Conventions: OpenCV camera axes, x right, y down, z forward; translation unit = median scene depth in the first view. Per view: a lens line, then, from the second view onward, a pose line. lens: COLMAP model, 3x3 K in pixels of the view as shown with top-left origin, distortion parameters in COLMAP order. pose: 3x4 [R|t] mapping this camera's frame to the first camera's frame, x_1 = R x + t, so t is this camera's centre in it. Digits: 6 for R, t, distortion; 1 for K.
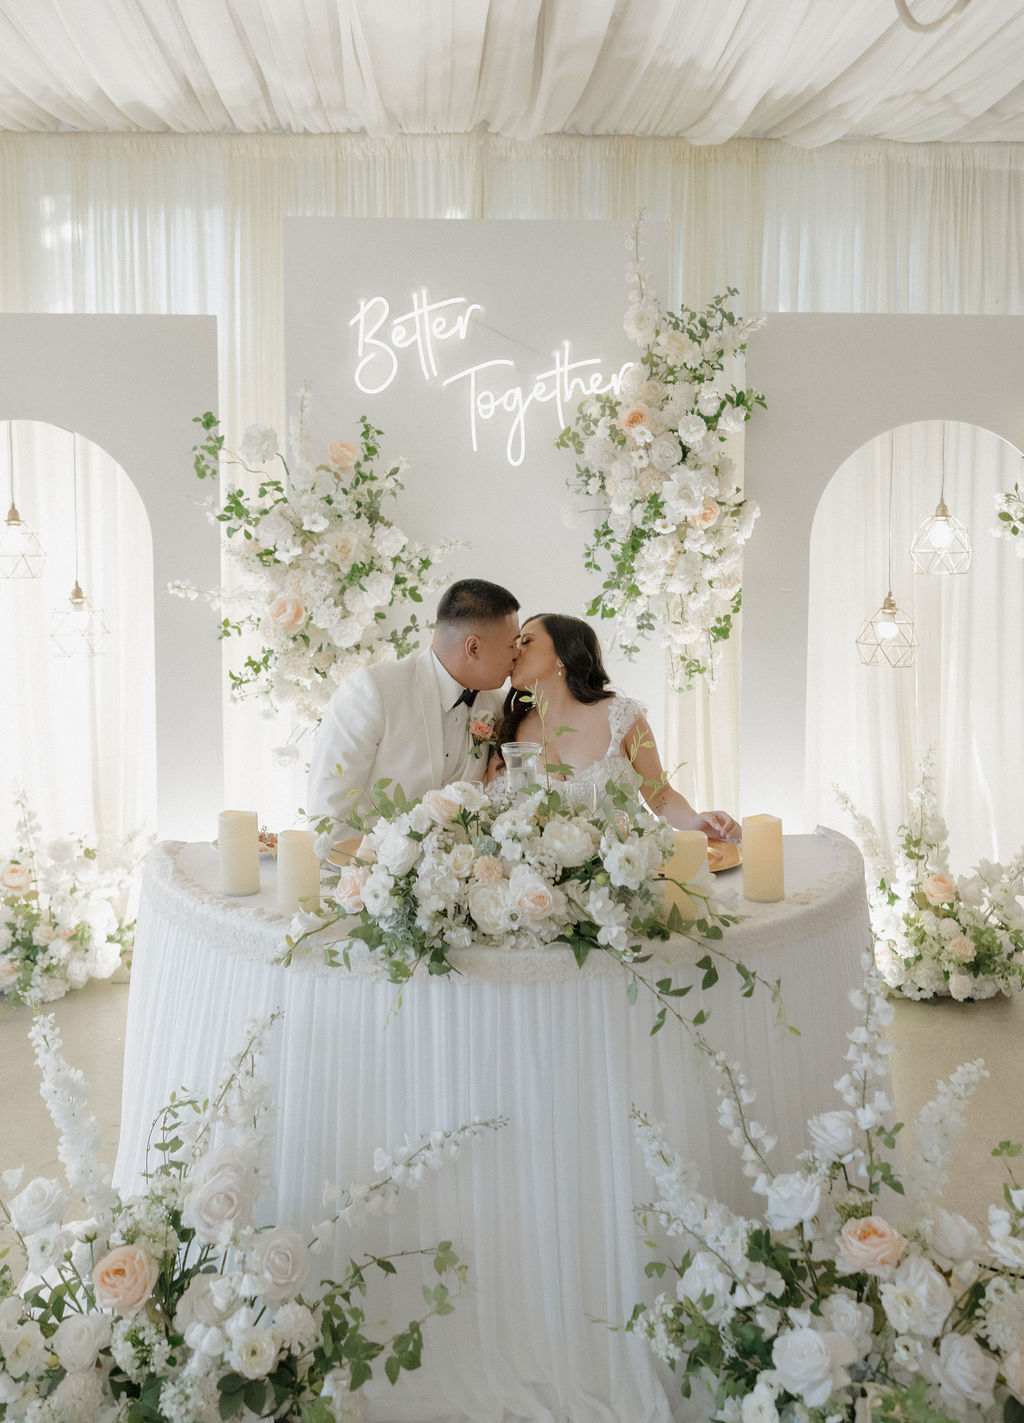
lens RADIAL K [[1221.5, 0, 500.8], [0, 1221.5, 629.3], [0, 0, 1]] dist [0.005106, 0.005432]
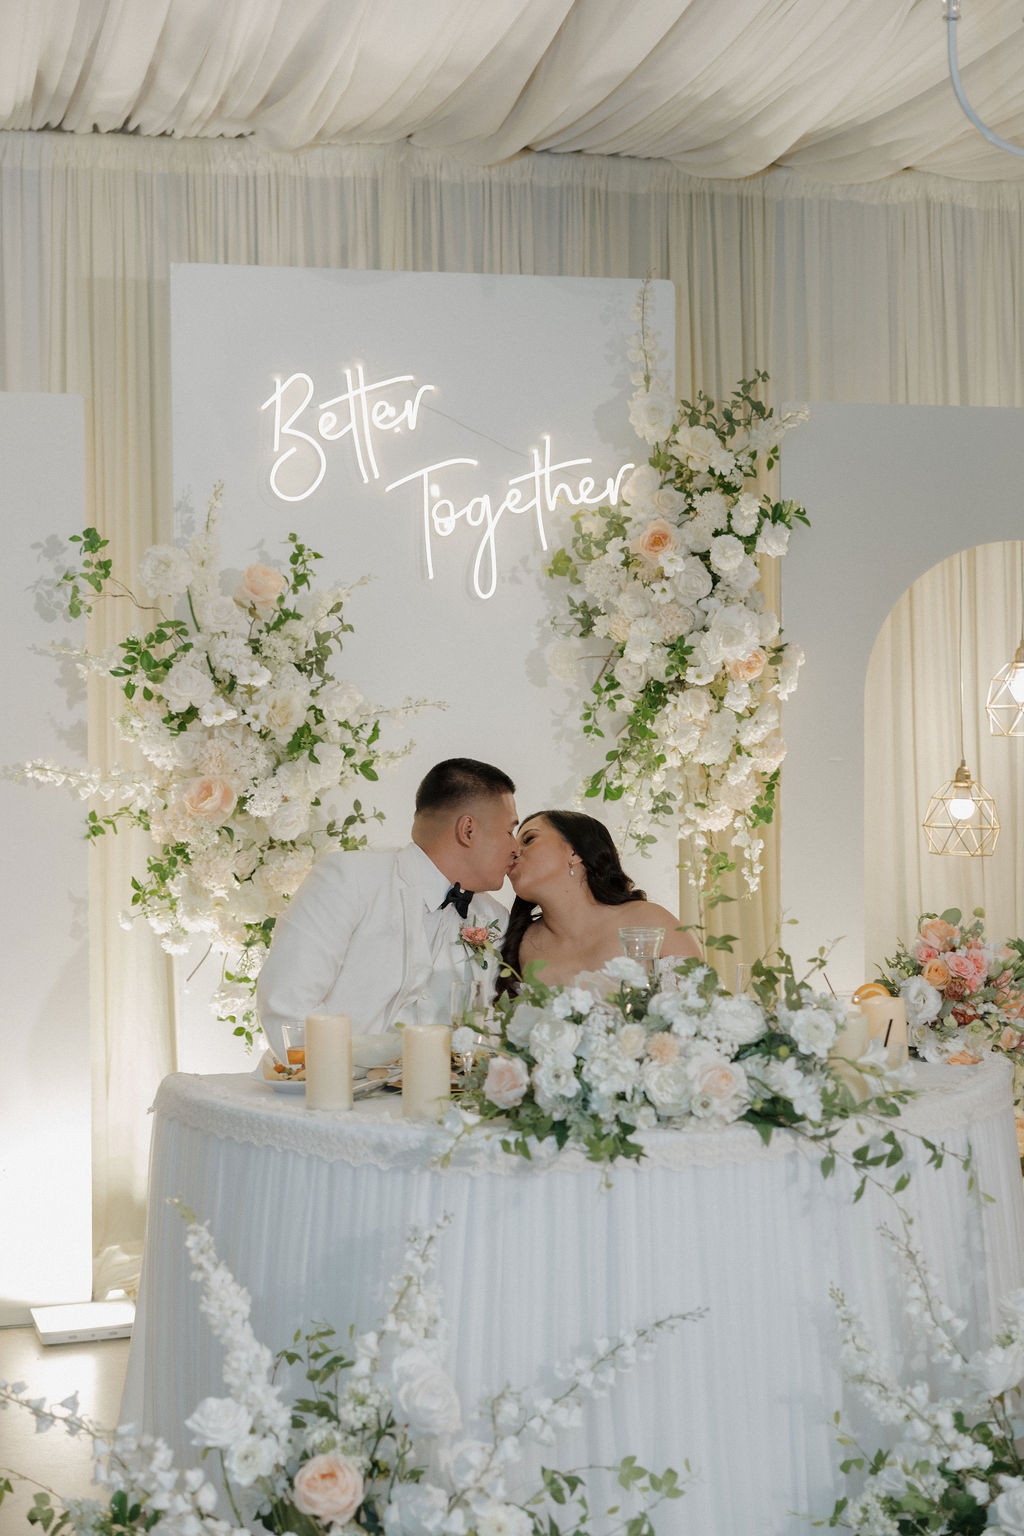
lens RADIAL K [[2208.3, 0, 517.2], [0, 2208.3, 773.5], [0, 0, 1]] dist [-0.002809, 0.000000]
pose [[0.982638, -0.015770, 0.184860, -0.229921], [0.023591, 0.998914, -0.040187, 0.029068], [-0.184025, 0.043850, 0.981943, -0.341442]]
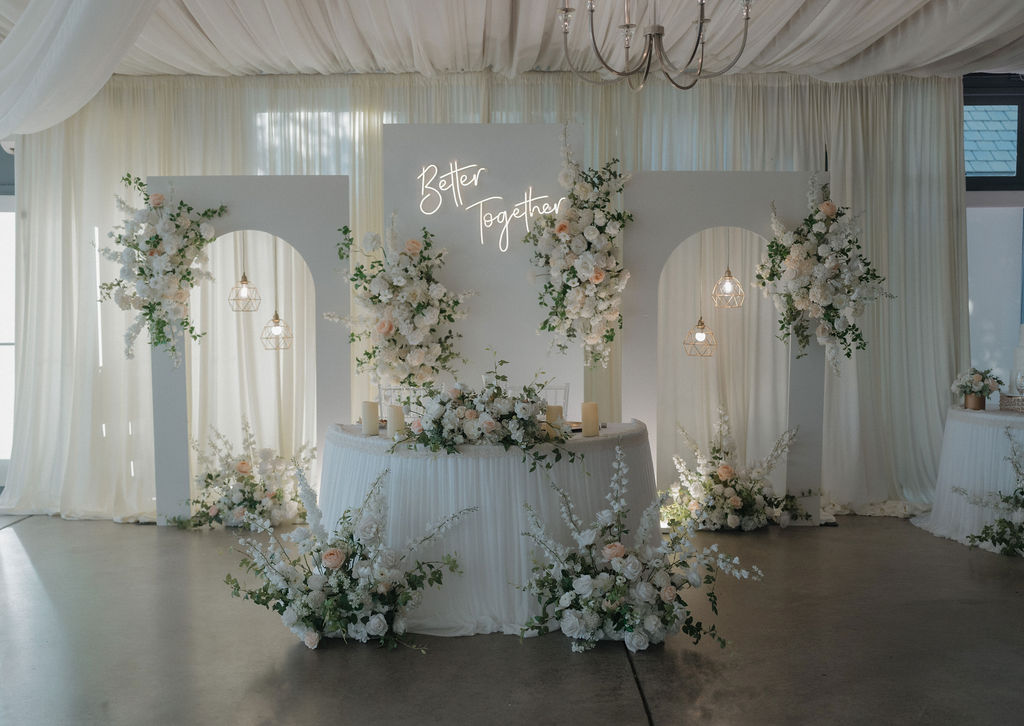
lens RADIAL K [[1008.9, 0, 511.2], [0, 1008.9, 357.4], [0, 0, 1]] dist [0.004371, 0.000000]
pose [[0.999506, -0.002658, -0.031326, 0.075905], [0.002066, 0.999818, -0.018942, 0.063763], [0.031370, 0.018868, 0.999330, -0.596291]]
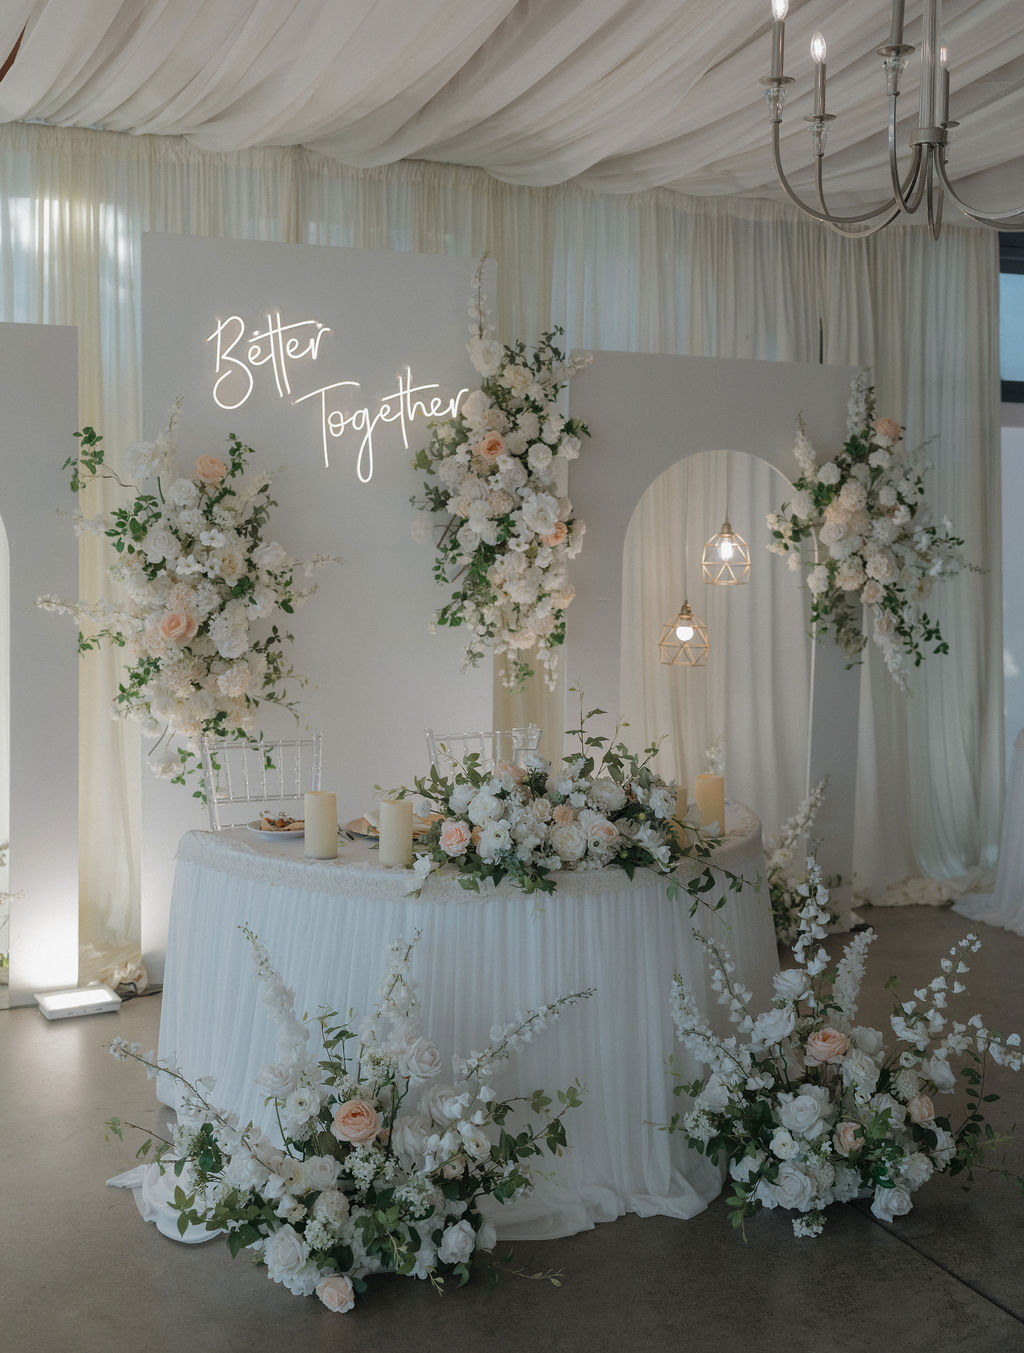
lens RADIAL K [[1614.4, 0, 510.7], [0, 1614.4, 637.9], [0, 0, 1]] dist [-0.006412, 0.000000]
pose [[0.936468, -0.015419, 0.350413, -0.373843], [0.014977, 0.999880, 0.003970, -0.004235], [-0.350432, 0.001530, 0.936587, -0.357429]]
